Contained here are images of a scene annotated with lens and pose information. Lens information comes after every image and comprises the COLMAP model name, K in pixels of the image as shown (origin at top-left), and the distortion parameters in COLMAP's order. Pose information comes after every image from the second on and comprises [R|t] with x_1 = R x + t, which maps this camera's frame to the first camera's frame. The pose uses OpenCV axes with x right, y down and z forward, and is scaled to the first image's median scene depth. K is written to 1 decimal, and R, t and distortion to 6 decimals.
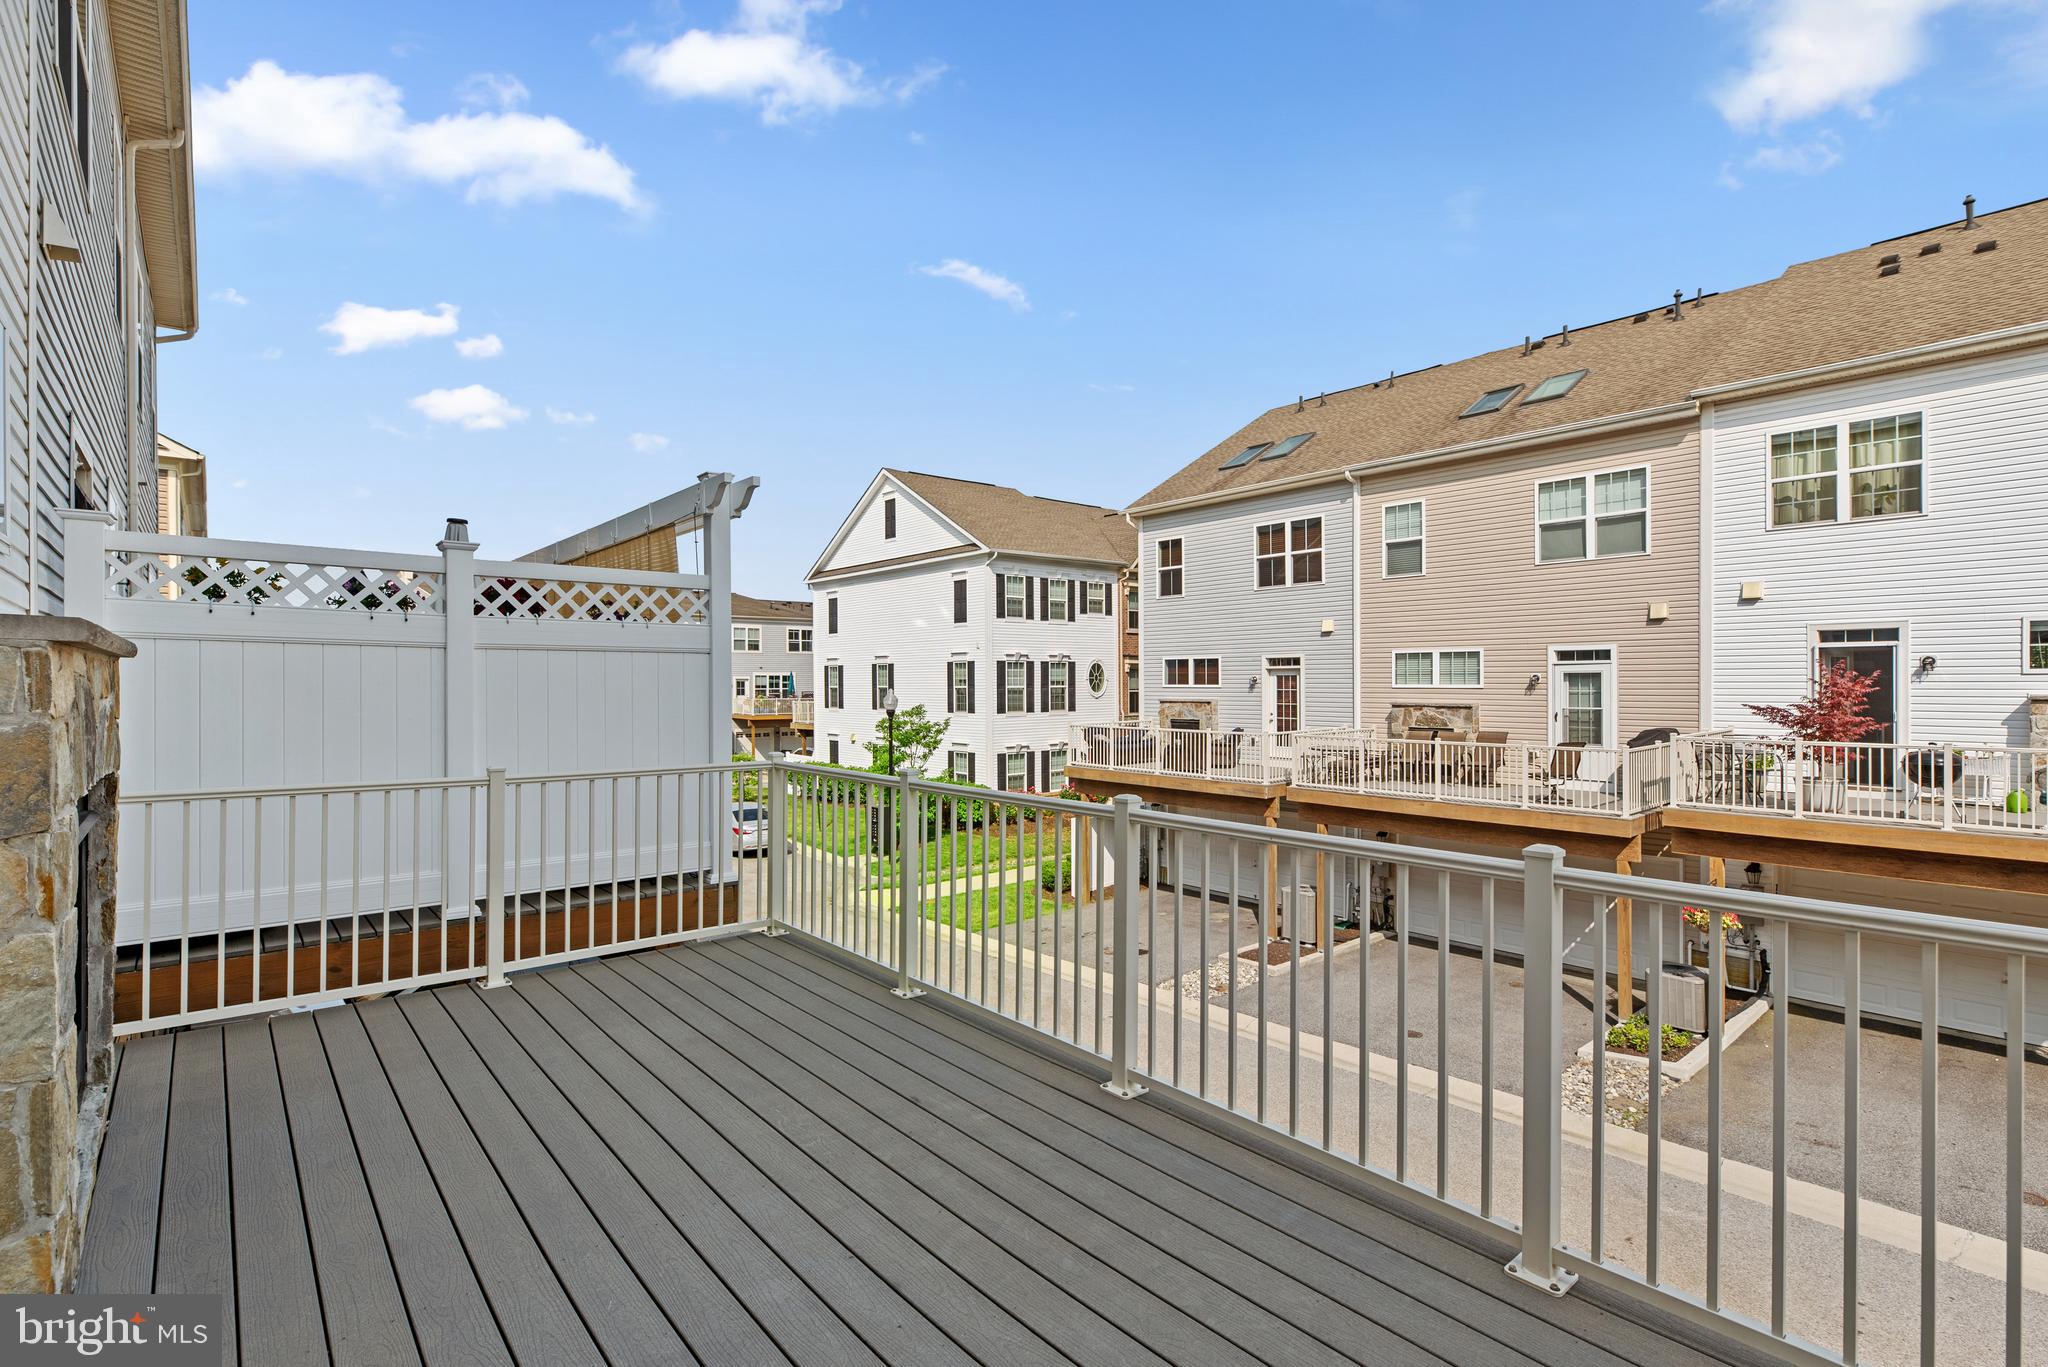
lens RADIAL K [[934.0, 0, 1028.5], [0, 934.0, 713.4], [0, 0, 1]] dist [-0.000022, 0.000006]
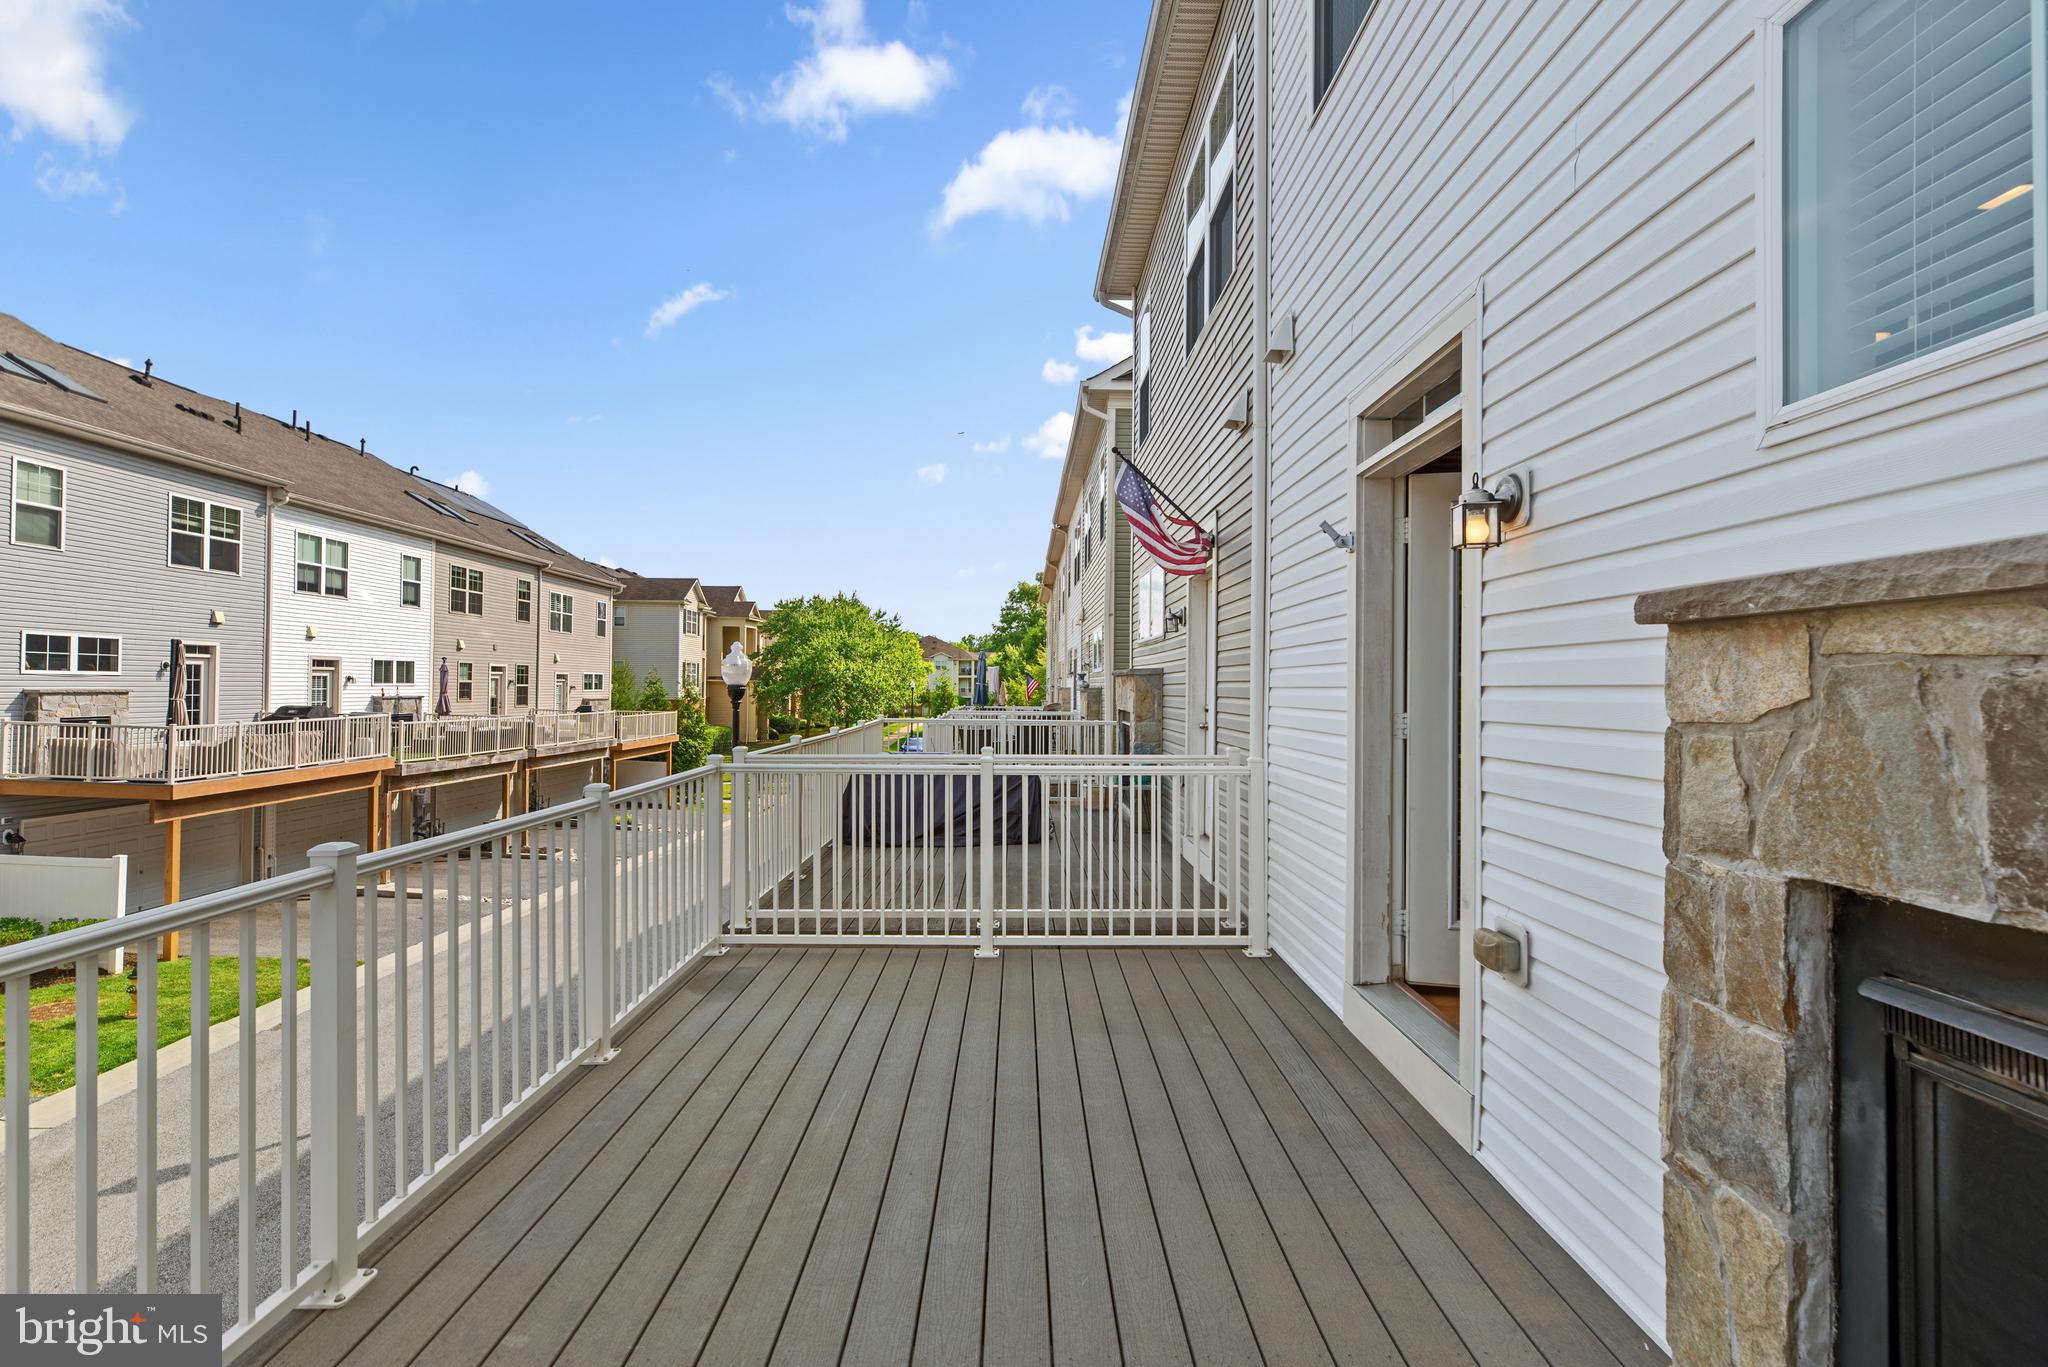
lens RADIAL K [[934.0, 0, 1028.5], [0, 934.0, 713.4], [0, 0, 1]] dist [-0.000022, 0.000006]
pose [[-0.813237, -0.016359, 0.581702, -1.030571], [-0.008063, 0.999826, 0.016845, -0.021524], [-0.581876, 0.009009, -0.813227, 1.439553]]
